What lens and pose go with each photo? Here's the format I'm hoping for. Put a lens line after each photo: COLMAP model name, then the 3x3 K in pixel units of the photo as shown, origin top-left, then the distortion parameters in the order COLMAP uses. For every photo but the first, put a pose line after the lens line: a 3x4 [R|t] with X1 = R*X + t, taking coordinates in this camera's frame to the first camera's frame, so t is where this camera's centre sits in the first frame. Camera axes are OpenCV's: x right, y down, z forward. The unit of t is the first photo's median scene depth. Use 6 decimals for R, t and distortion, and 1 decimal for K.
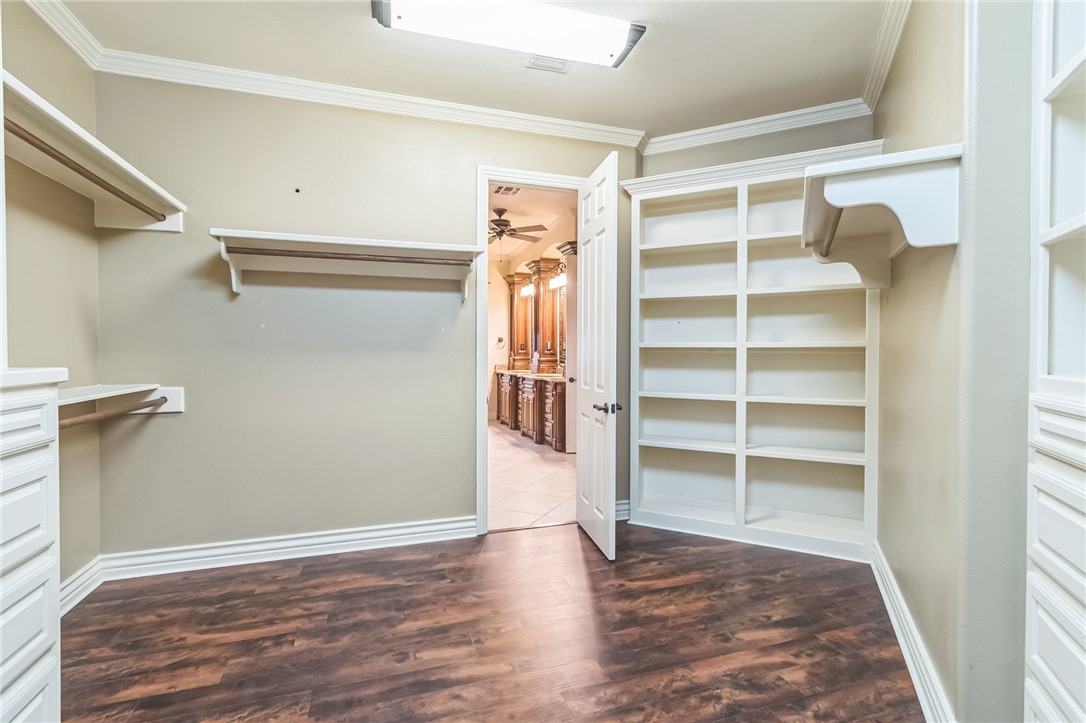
lens RADIAL K [[495.8, 0, 542.4], [0, 495.8, 353.2], [0, 0, 1]] dist [0.003093, 0.000218]
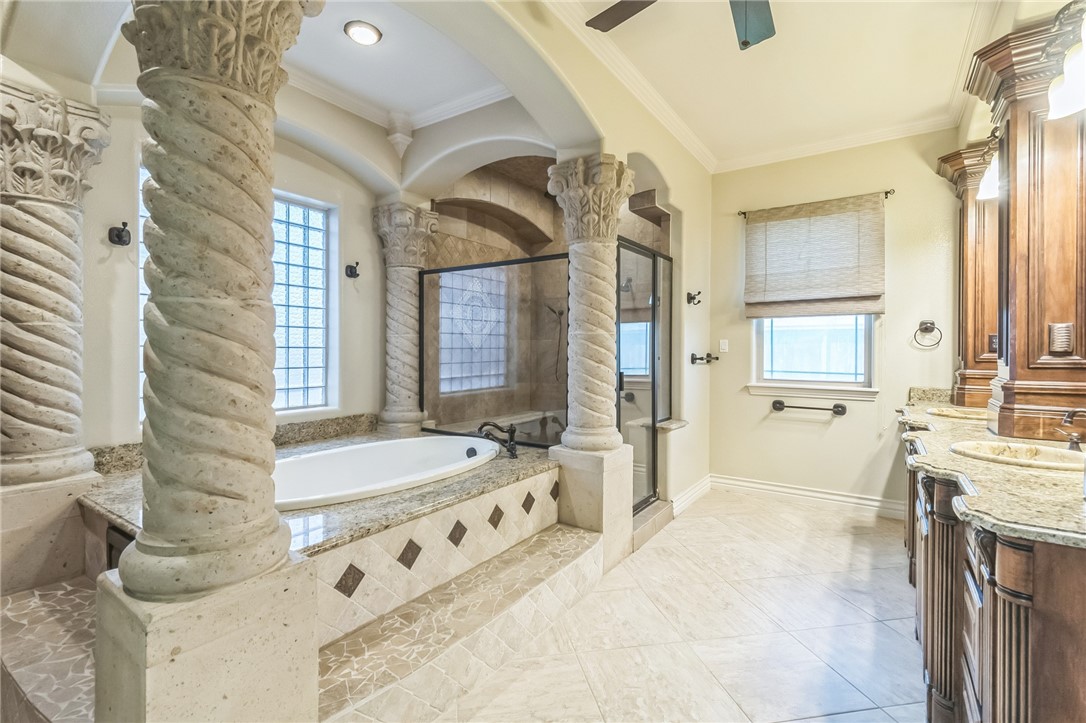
lens RADIAL K [[495.8, 0, 543.0], [0, 495.8, 356.0], [0, 0, 1]] dist [0.003093, 0.000218]
pose [[0.603645, 0.005668, -0.797233, 0.088025], [-0.002623, 0.999983, 0.005124, -0.008126], [0.797249, -0.001002, 0.603650, 0.904337]]
